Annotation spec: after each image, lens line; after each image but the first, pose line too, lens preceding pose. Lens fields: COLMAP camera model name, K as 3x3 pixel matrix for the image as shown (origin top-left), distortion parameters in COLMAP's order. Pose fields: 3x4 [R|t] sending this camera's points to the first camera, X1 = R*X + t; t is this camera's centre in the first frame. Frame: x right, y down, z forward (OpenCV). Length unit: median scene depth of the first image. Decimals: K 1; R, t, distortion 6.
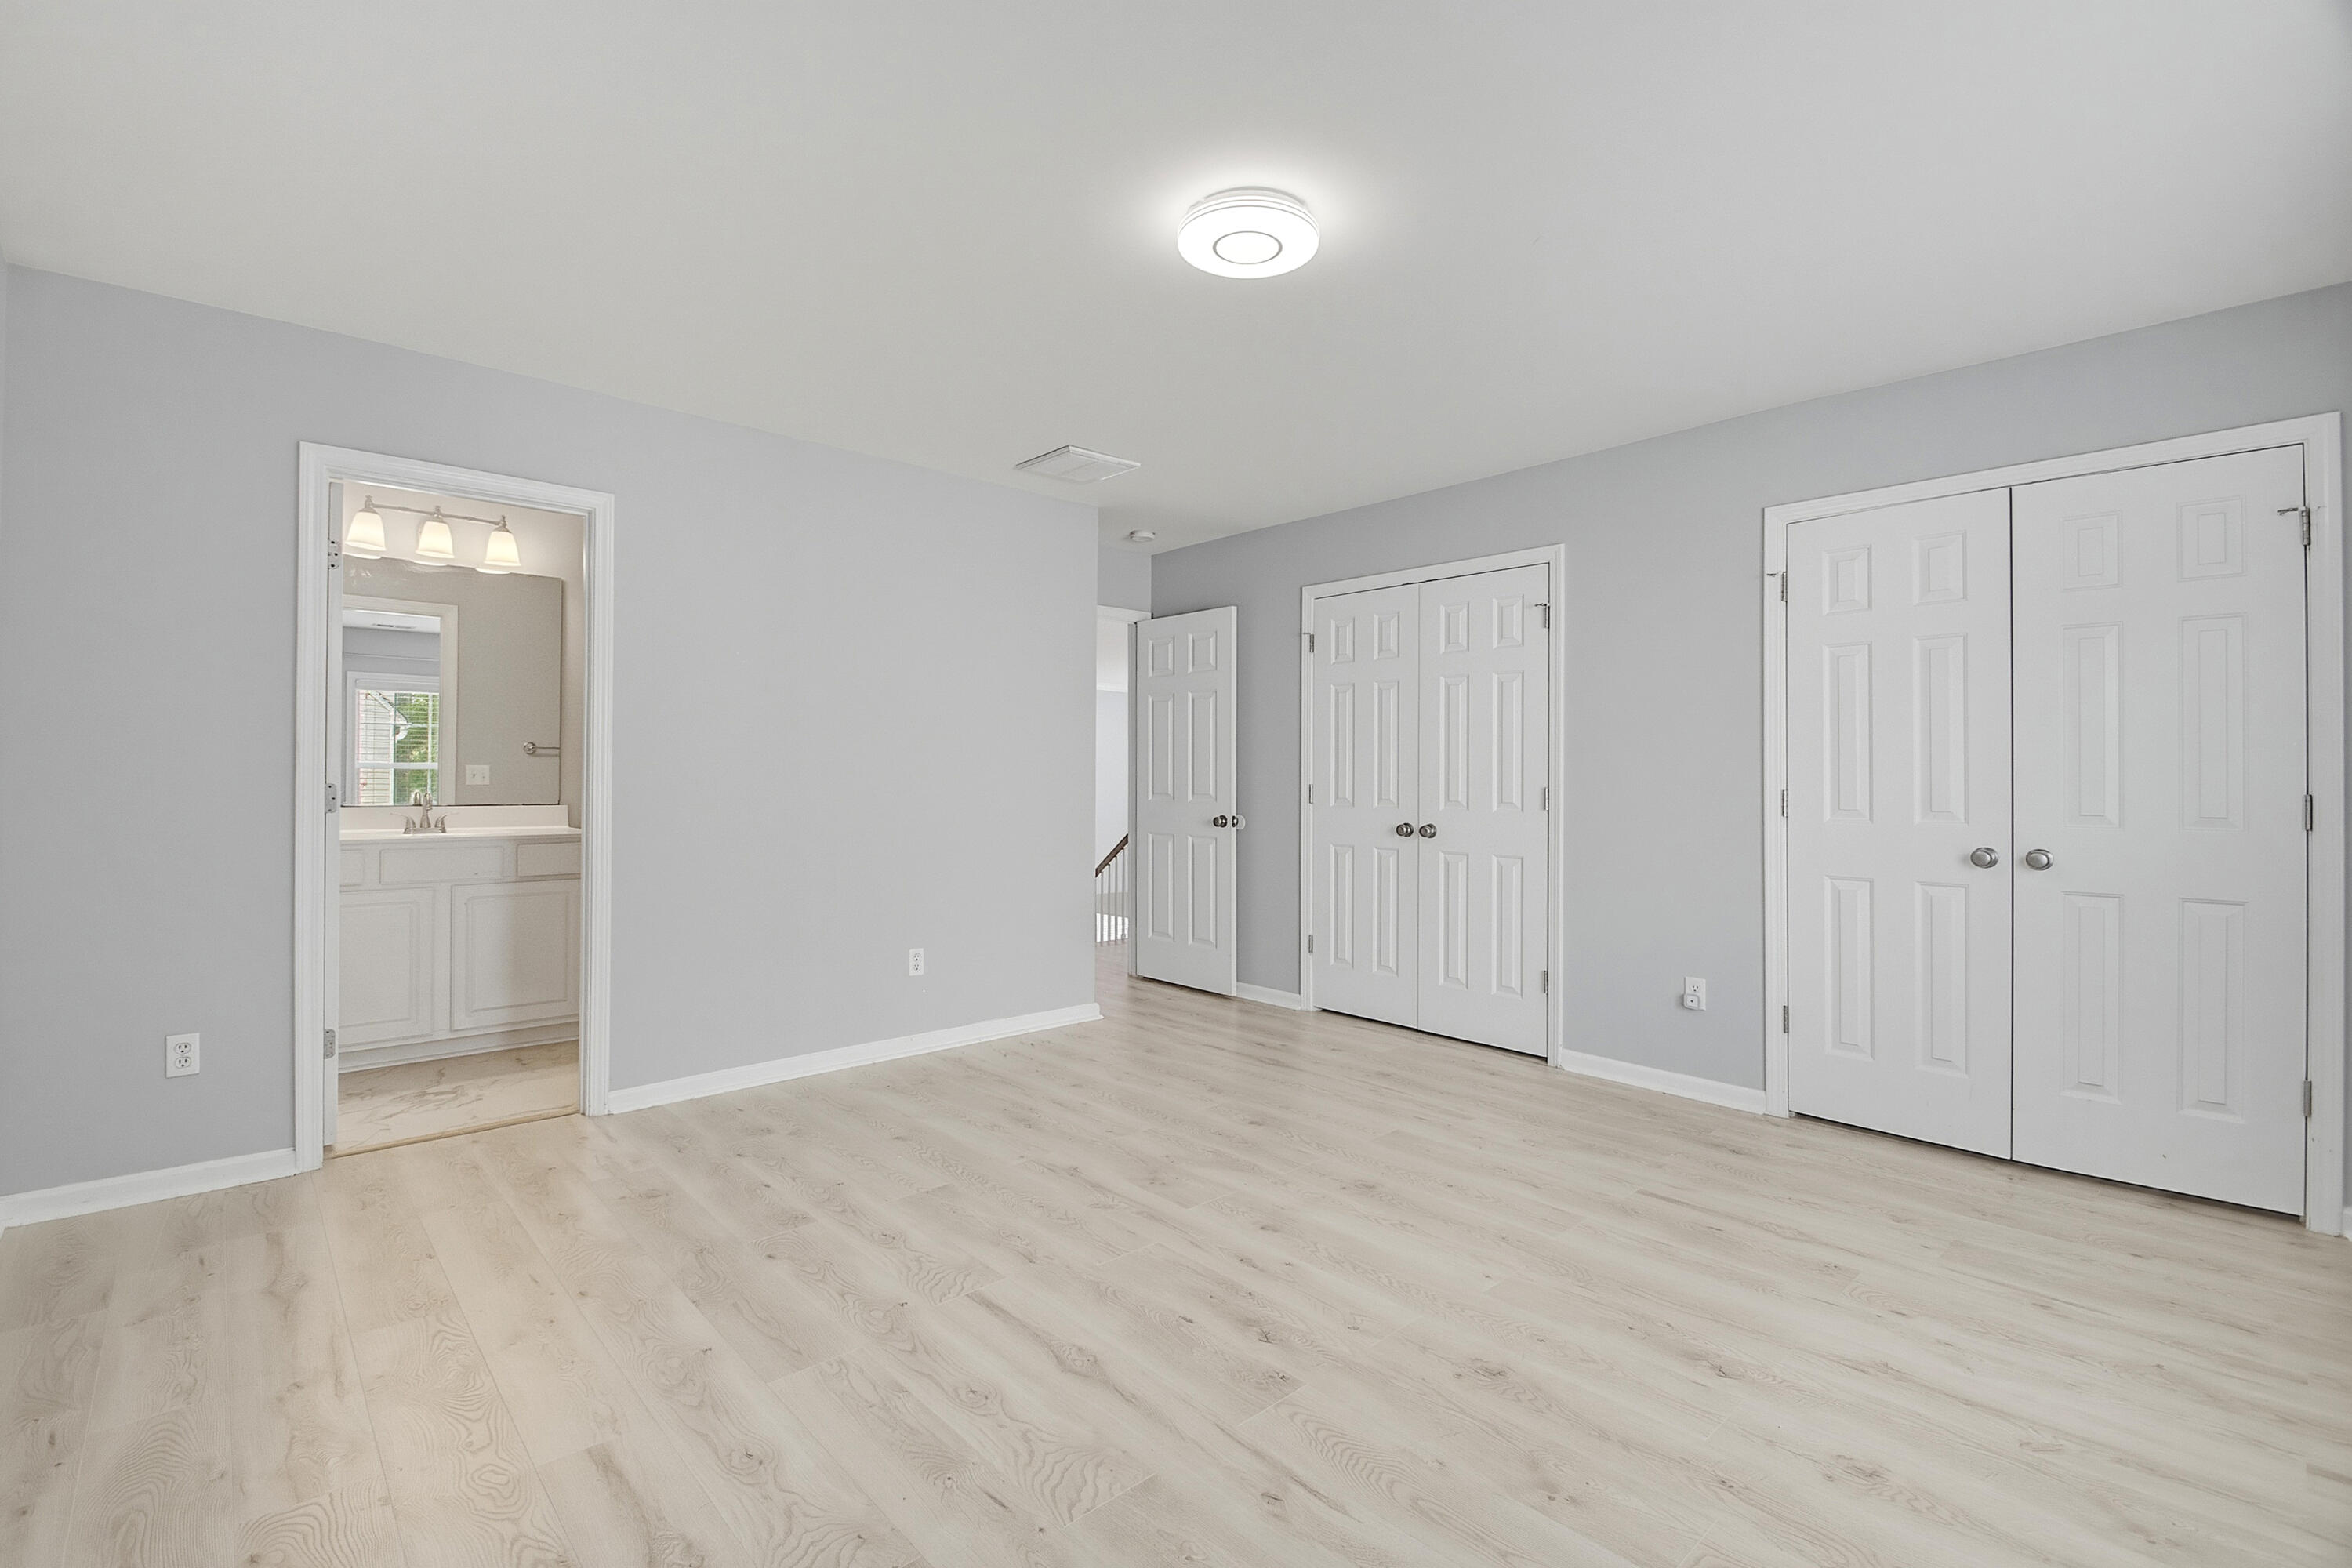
lens RADIAL K [[1064.9, 0, 1144.6], [0, 1064.9, 784.2], [0, 0, 1]] dist [0.016320, -0.000188]
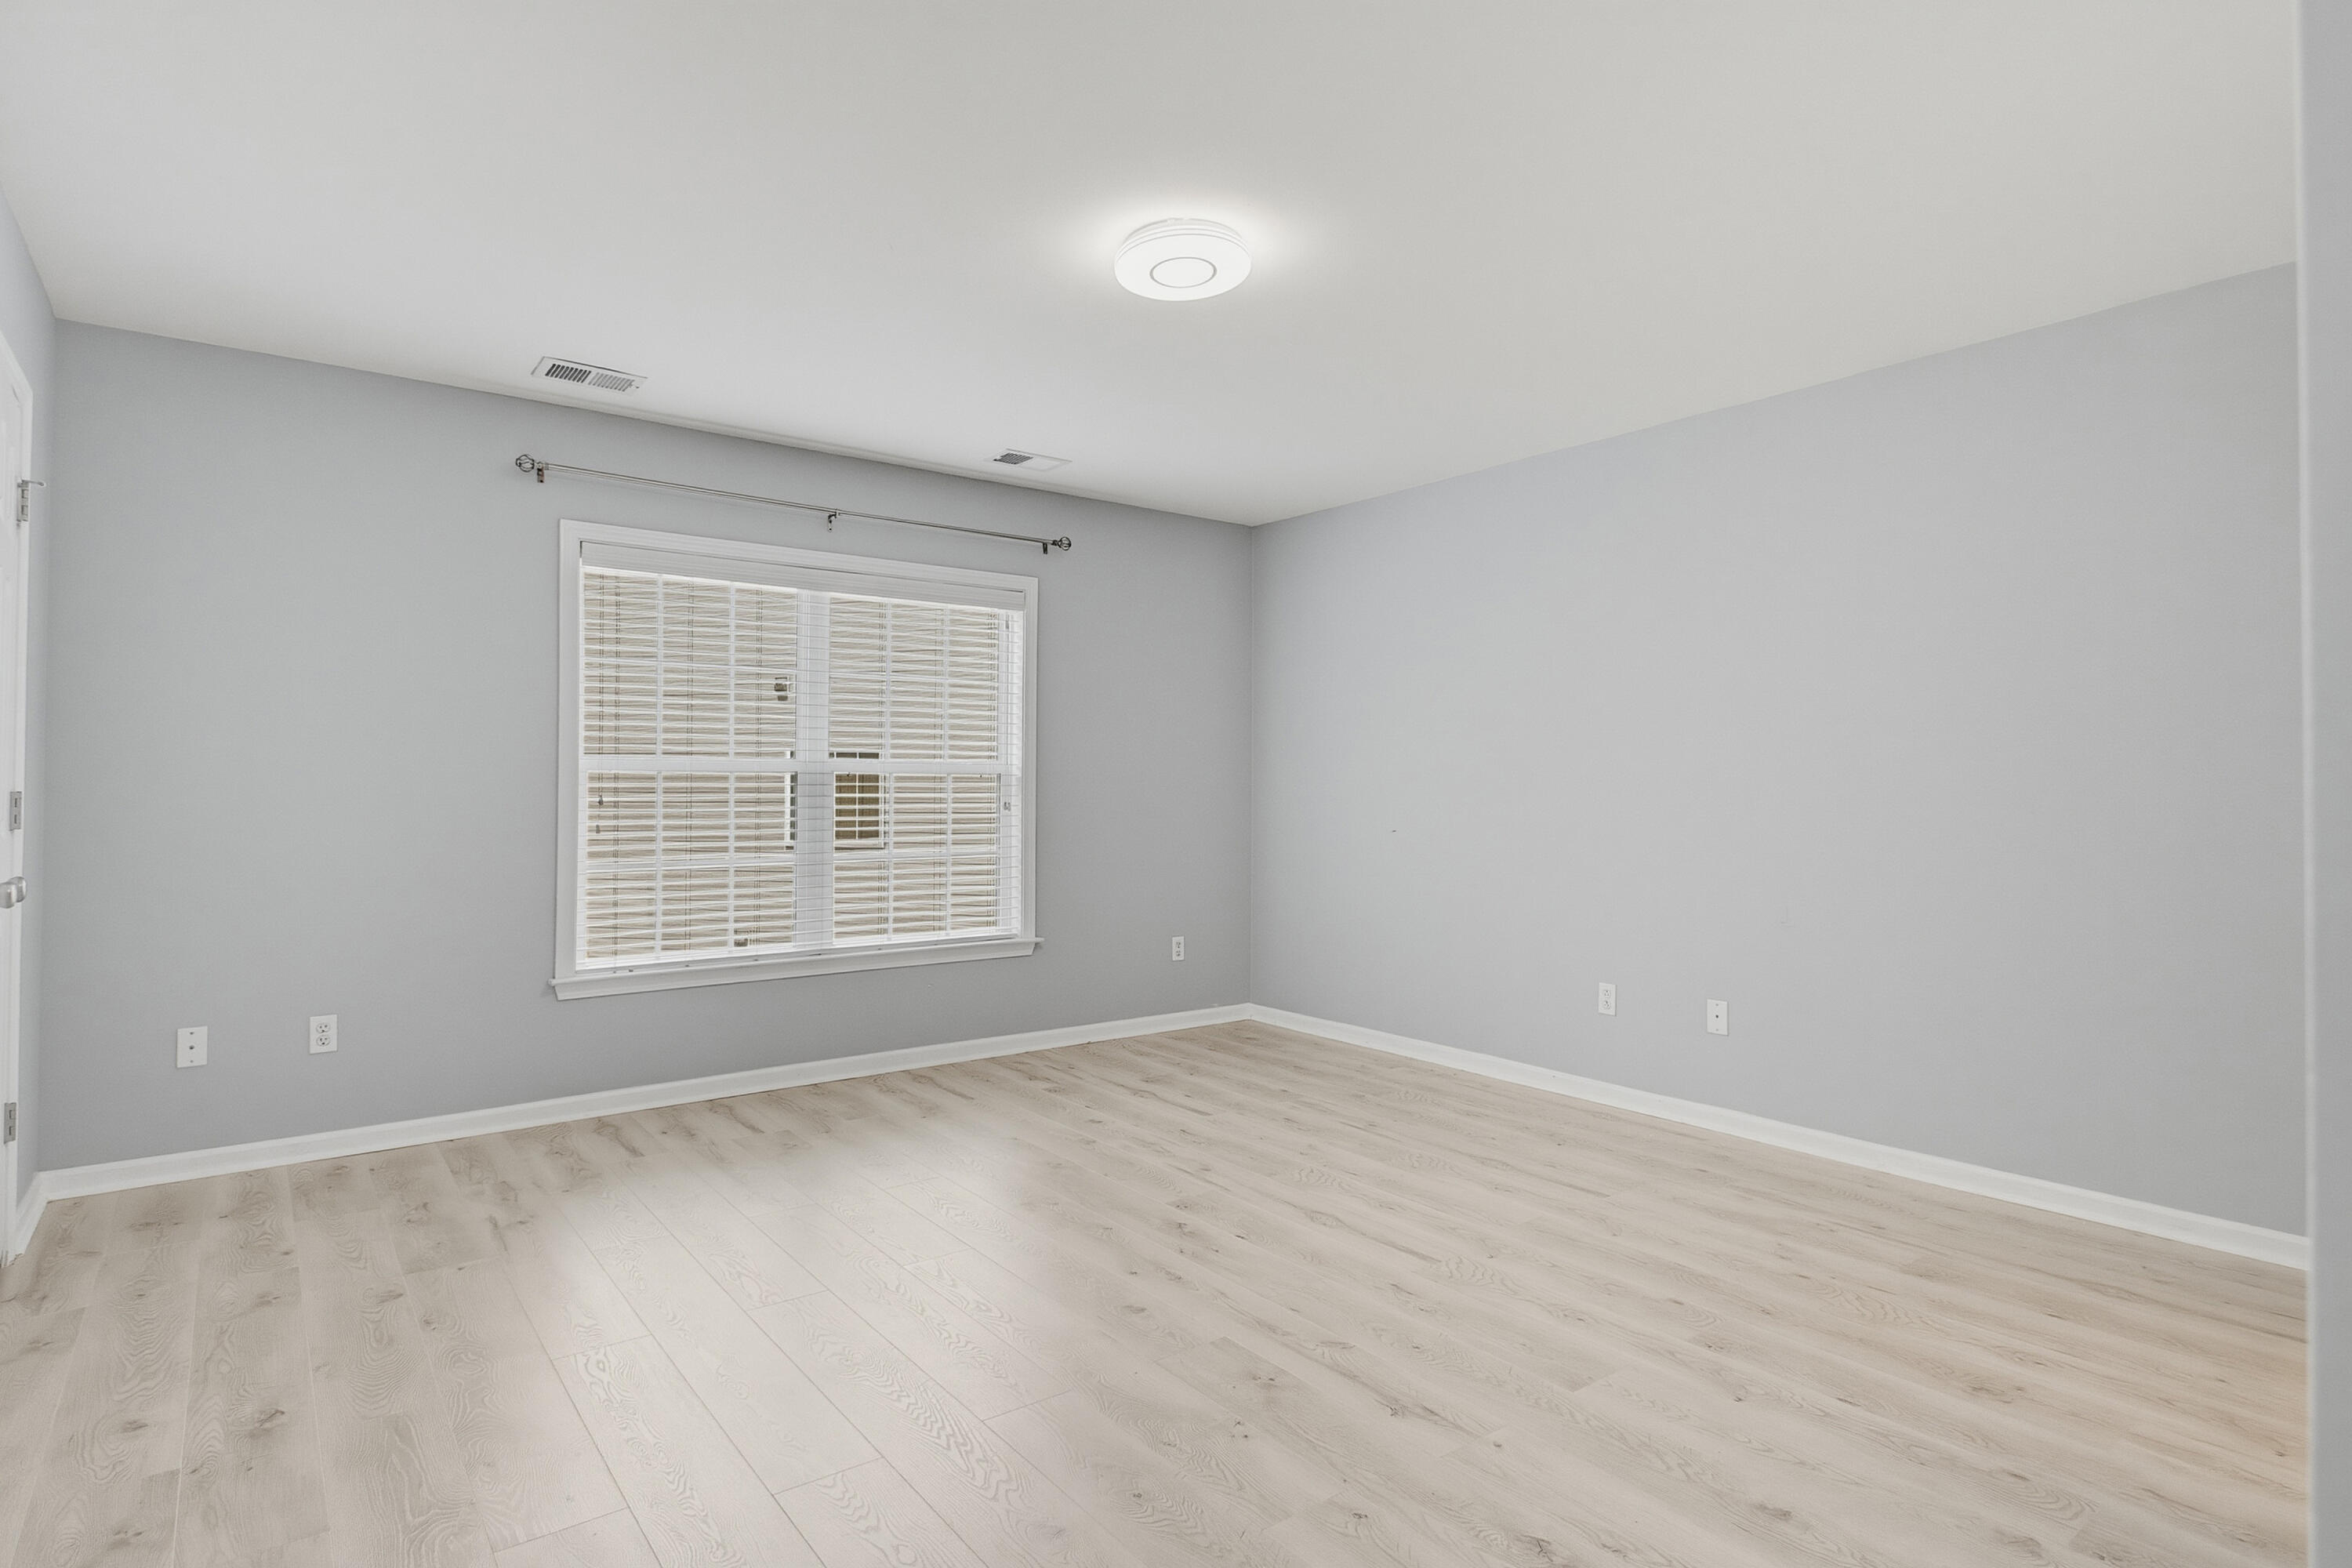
lens RADIAL K [[1162.4, 0, 1183.8], [0, 1162.4, 769.7], [0, 0, 1]] dist [0.003501, 0.000153]
pose [[-0.997814, -0.010564, 0.065235, 0.021853], [-0.011496, 0.999837, -0.013925, -0.007368], [-0.065077, -0.014644, -0.997773, 2.096947]]
